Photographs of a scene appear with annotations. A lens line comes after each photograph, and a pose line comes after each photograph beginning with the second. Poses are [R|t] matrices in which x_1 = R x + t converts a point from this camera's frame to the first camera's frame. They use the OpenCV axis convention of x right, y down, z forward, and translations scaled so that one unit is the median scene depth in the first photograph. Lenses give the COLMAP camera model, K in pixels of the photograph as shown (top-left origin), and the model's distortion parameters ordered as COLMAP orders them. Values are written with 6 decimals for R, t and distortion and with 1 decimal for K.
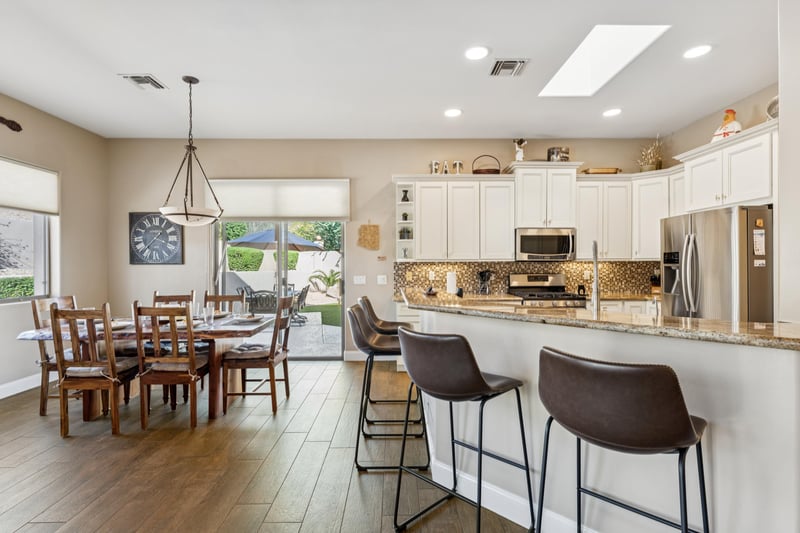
lens RADIAL K [[380.8, 0, 398.9], [0, 380.8, 265.7], [0, 0, 1]] dist [-0.002973, -0.000392]
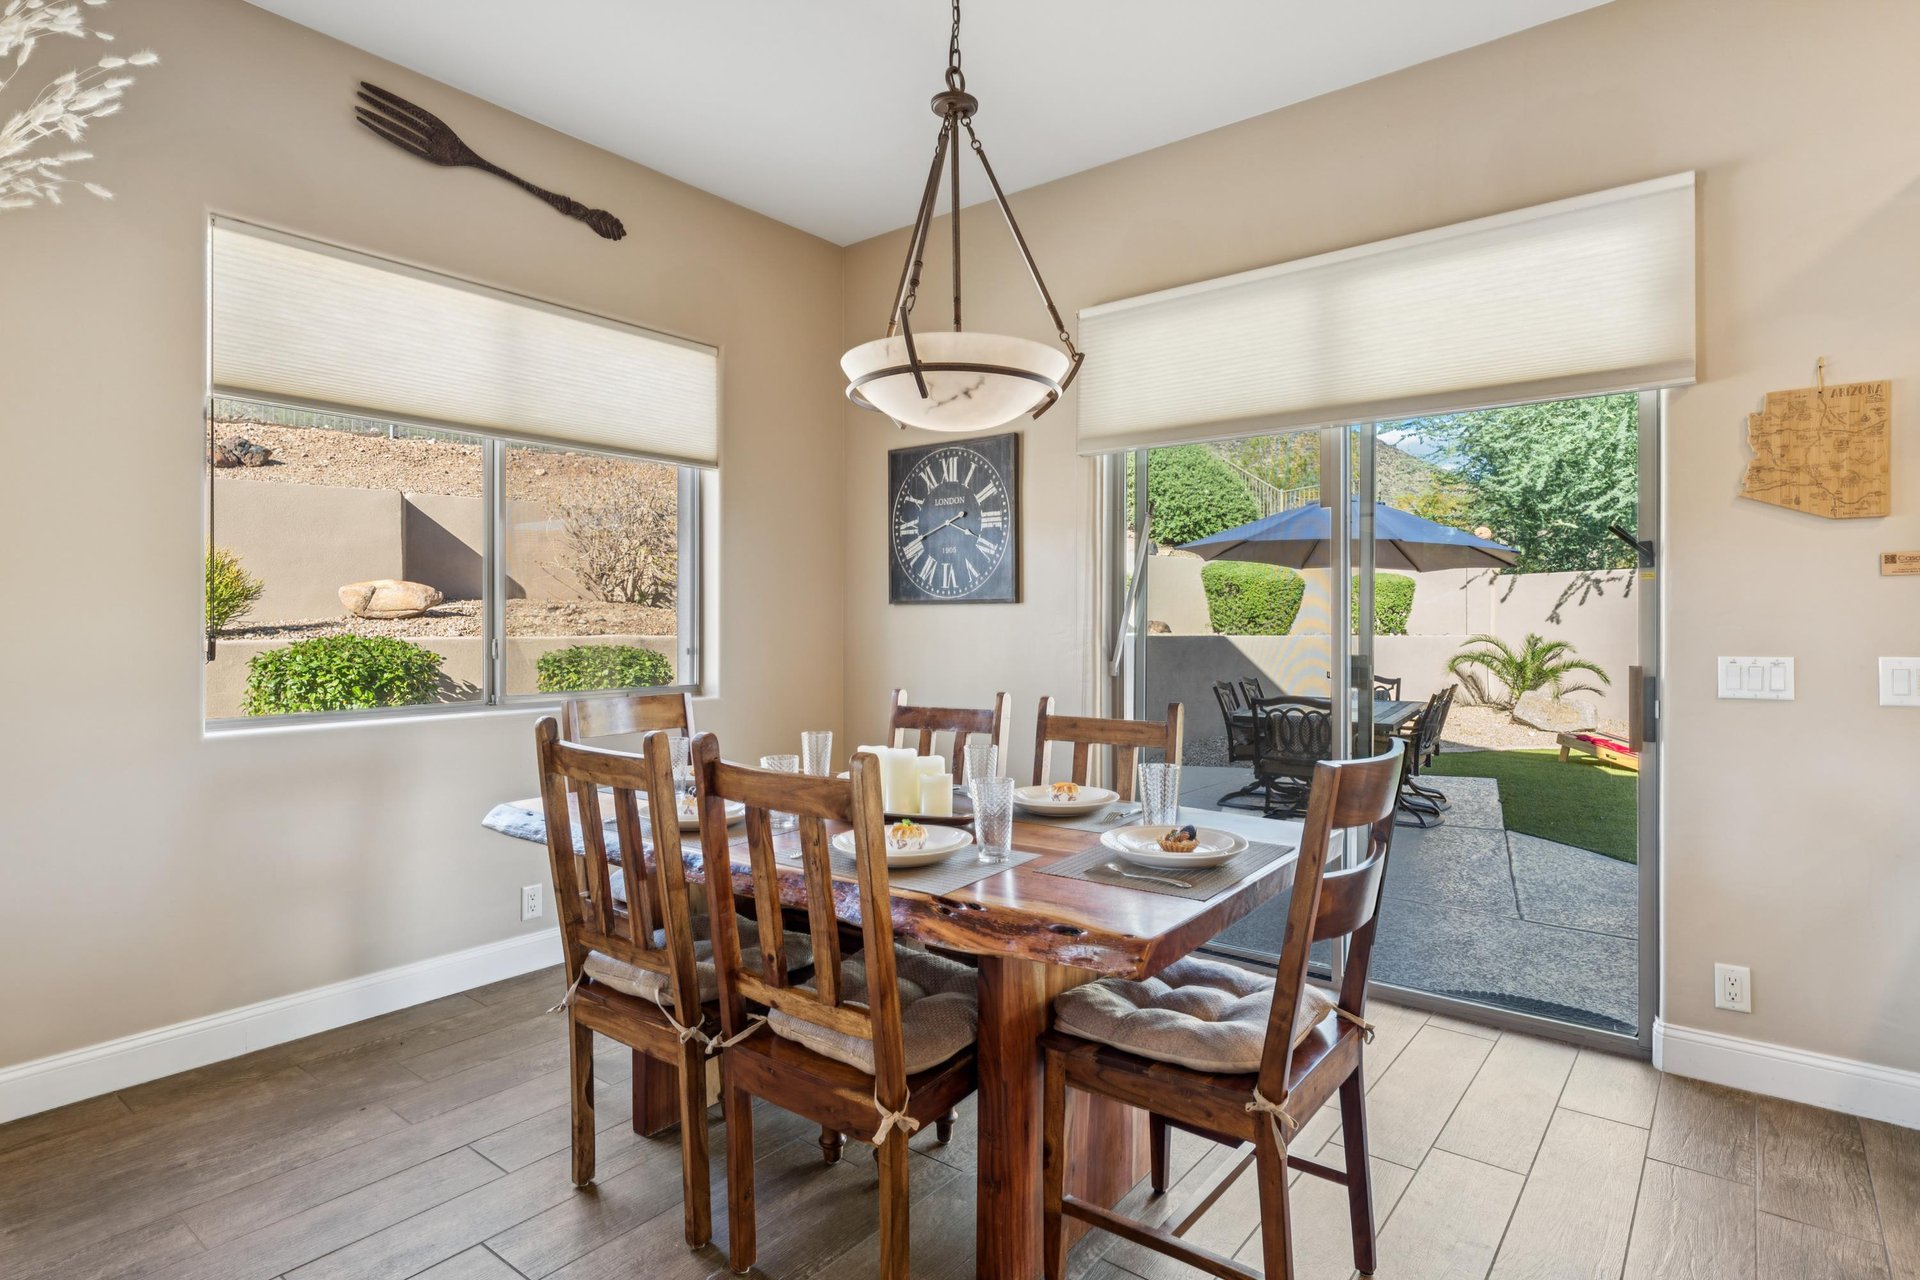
lens RADIAL K [[997.8, 0, 967.8], [0, 997.8, 623.3], [0, 0, 1]] dist [0.001641, 0.000311]
pose [[0.779723, 0.005564, -0.626100, -0.098160], [-0.006697, 0.999977, 0.000547, 0.012602], [0.626089, 0.003767, 0.779743, 0.351961]]
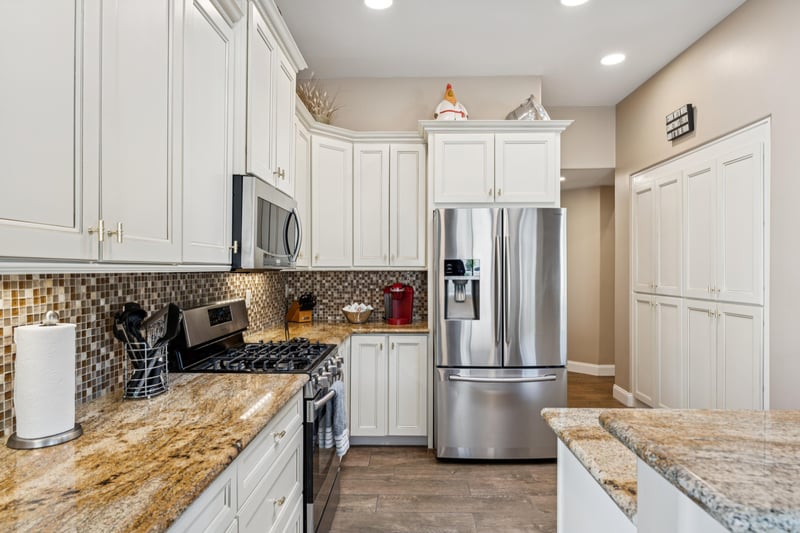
lens RADIAL K [[461.5, 0, 400.2], [0, 461.5, 265.4], [0, 0, 1]] dist [-0.000052, 0.000000]
pose [[0.038260, 0.005635, 0.999252, -0.098309], [-0.002007, 0.999983, -0.005562, -0.014981], [-0.999266, -0.001792, 0.038270, 0.822686]]
